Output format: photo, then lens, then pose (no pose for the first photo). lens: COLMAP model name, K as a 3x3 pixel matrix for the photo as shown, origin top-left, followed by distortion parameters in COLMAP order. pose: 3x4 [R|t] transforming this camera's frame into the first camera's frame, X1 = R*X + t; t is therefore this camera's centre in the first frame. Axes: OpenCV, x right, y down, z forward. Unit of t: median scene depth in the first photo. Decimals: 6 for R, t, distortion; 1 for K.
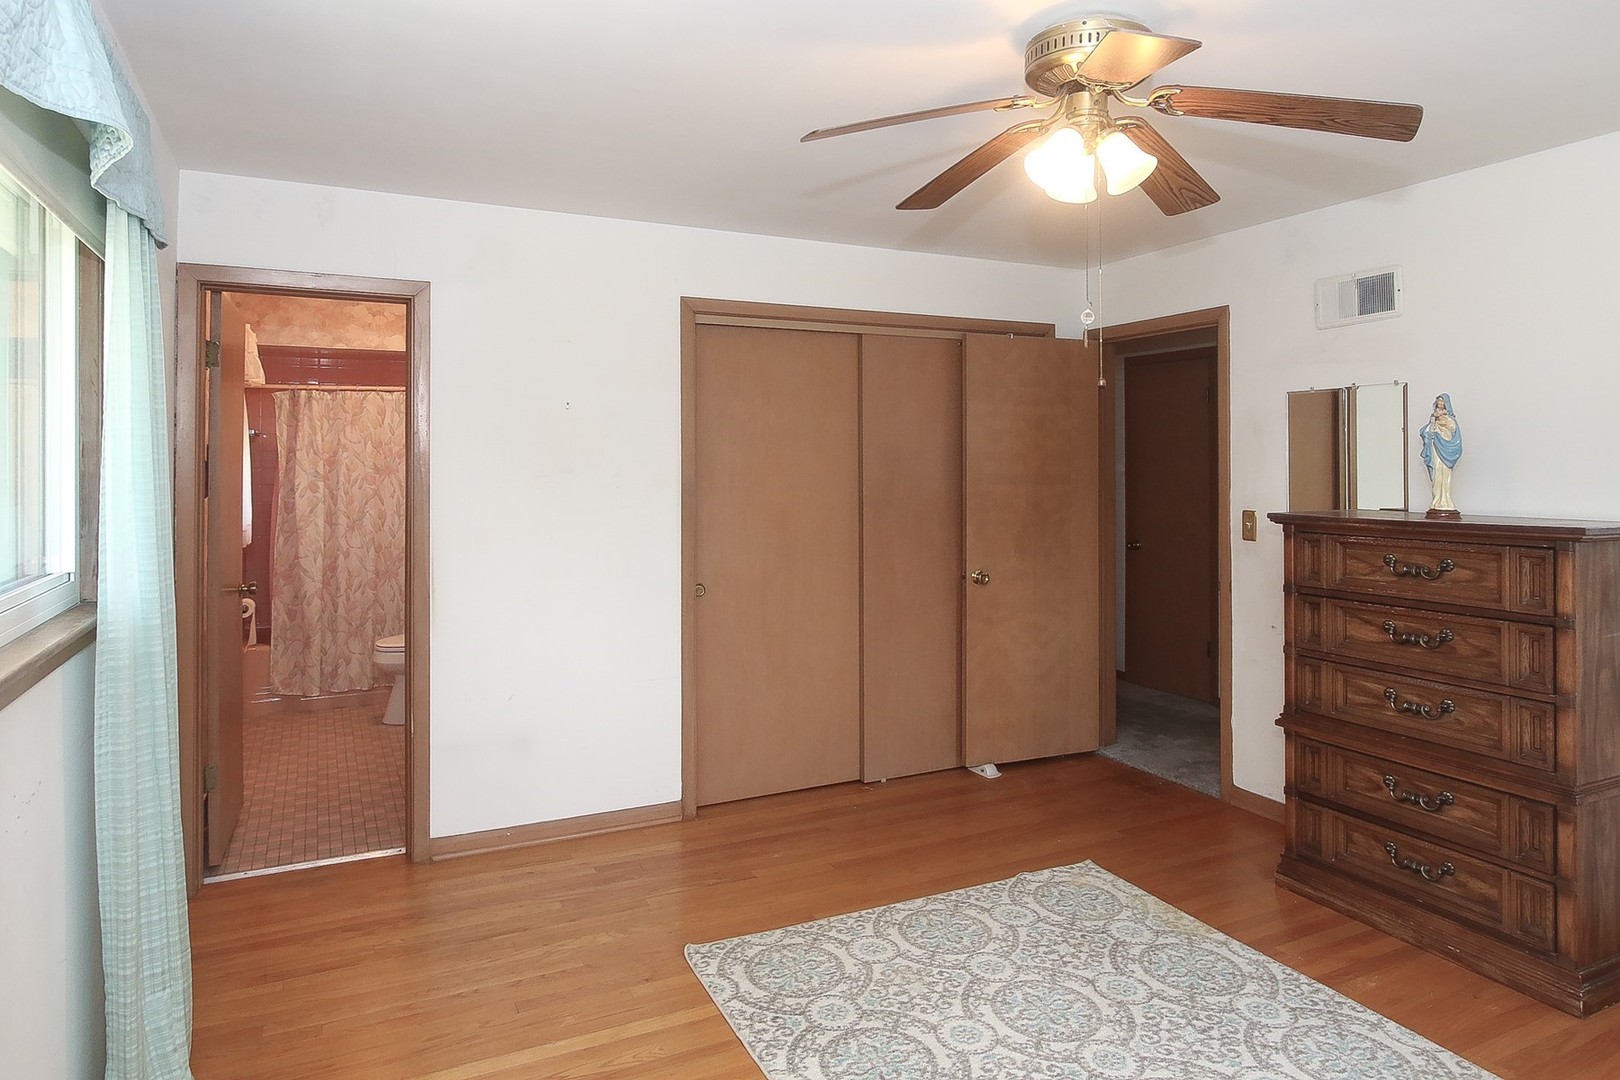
lens RADIAL K [[992.8, 0, 809.0], [0, 992.8, 460.9], [0, 0, 1]] dist [0.000303, 0.000210]
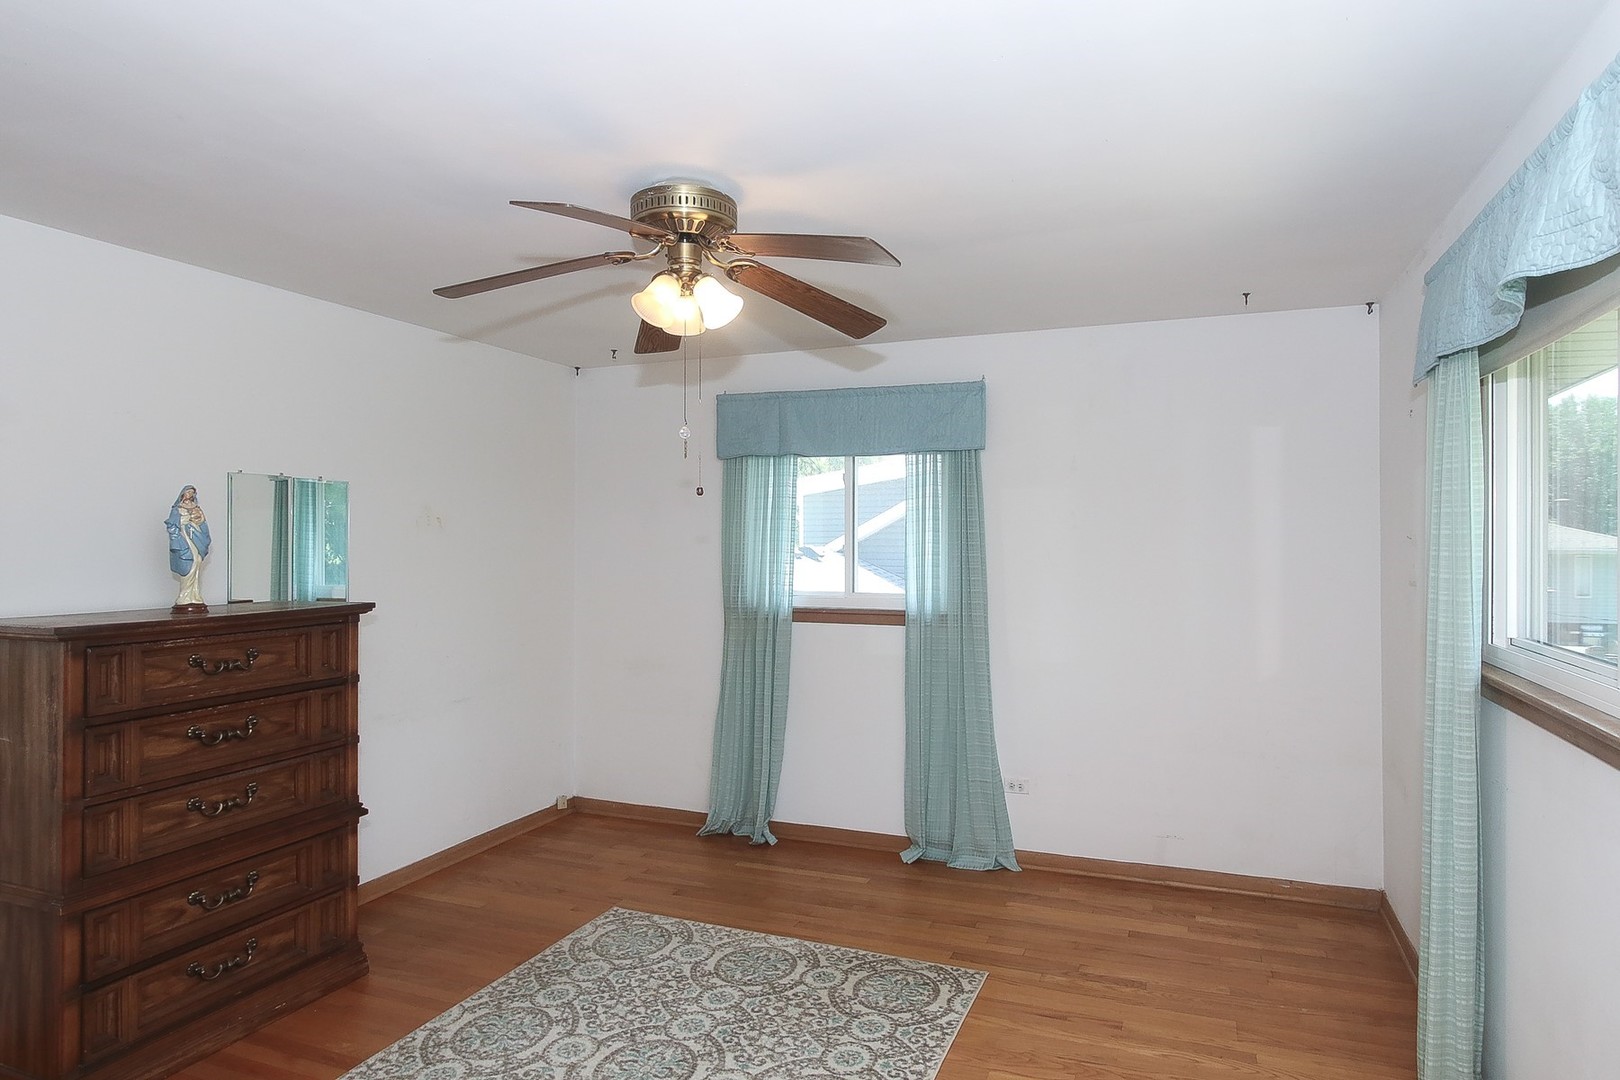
lens RADIAL K [[1022.3, 0, 810.0], [0, 1022.3, 540.0], [0, 0, 1]] dist [0.003490, 0.000846]
pose [[-0.680953, 0.004827, 0.732311, -0.569888], [0.002963, 0.999988, -0.003836, -0.009234], [-0.732321, -0.000442, -0.680960, 1.359848]]
